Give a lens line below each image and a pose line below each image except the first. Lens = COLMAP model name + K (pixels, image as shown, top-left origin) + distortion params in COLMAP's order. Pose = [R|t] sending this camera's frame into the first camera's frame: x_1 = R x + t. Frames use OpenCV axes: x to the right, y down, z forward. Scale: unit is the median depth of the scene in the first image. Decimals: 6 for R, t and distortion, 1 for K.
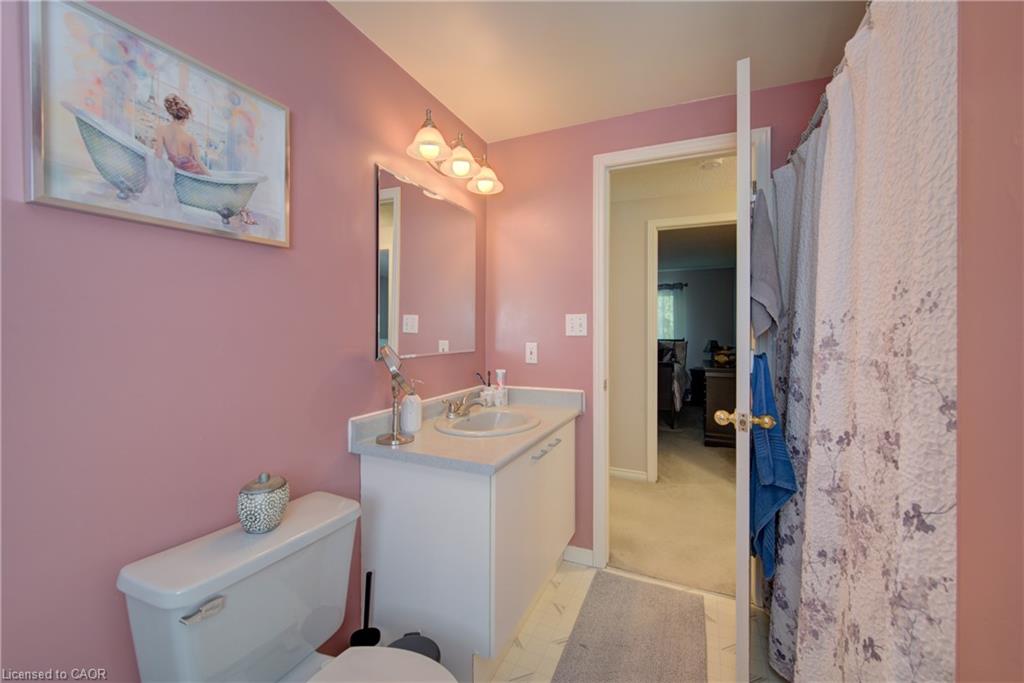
lens RADIAL K [[405.9, 0, 514.5], [0, 405.9, 334.3], [0, 0, 1]] dist [-0.001746, -0.000334]
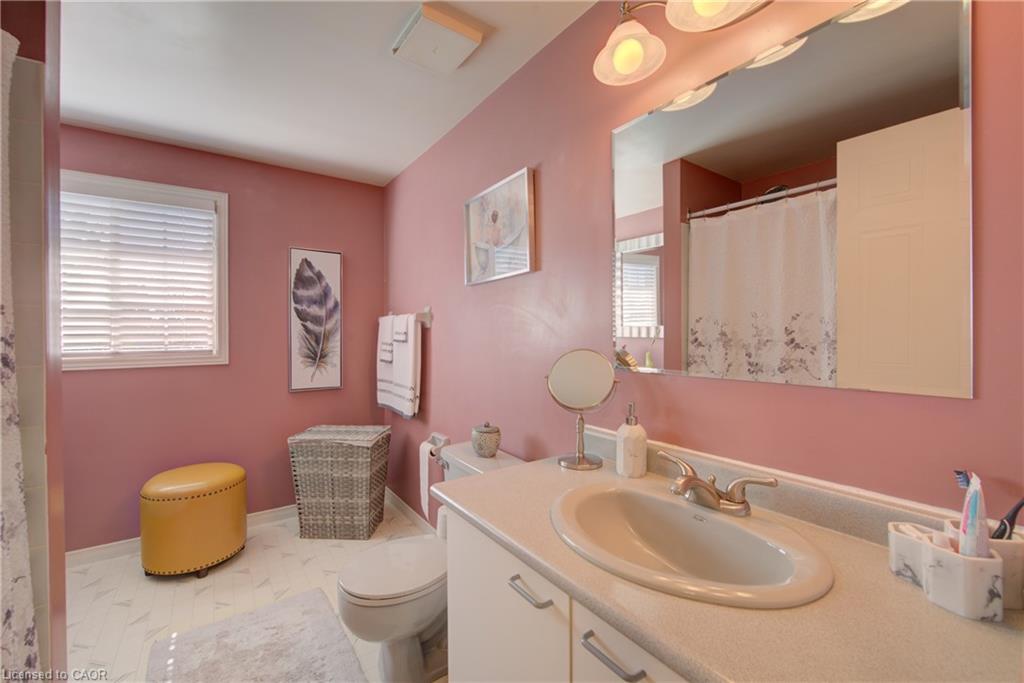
lens RADIAL K [[405.9, 0, 514.5], [0, 405.9, 334.3], [0, 0, 1]] dist [-0.001746, -0.000334]
pose [[-0.485260, -0.001787, -0.874368, 0.784669], [-0.010298, 0.999940, 0.003672, -0.017418], [0.874309, 0.010786, -0.485250, 2.027438]]
